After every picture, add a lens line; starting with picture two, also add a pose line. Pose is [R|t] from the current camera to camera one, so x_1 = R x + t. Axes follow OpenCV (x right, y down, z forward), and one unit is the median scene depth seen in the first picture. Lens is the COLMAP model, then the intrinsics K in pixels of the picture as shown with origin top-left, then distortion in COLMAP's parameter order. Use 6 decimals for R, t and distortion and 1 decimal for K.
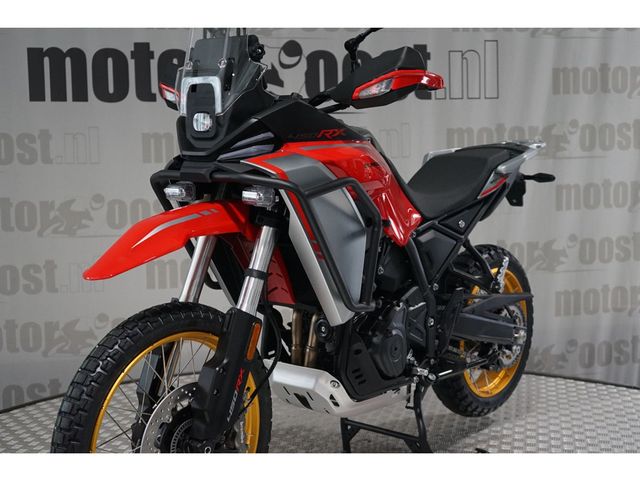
lens RADIAL K [[933.8, 0, 319.1], [0, 933.8, 245.4], [0, 0, 1]] dist [0.000943, 0.000000]
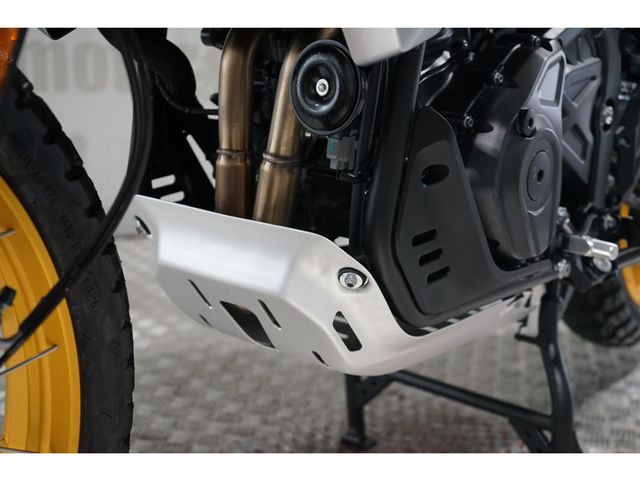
lens RADIAL K [[933.8, 0, 319.8], [0, 933.8, 239.7], [0, 0, 1]] dist [0.000943, 0.000000]
pose [[0.998995, 0.031190, 0.032184, -0.002255], [-0.034952, 0.991684, 0.123856, 0.058745], [-0.028054, -0.124857, 0.991778, 0.417472]]
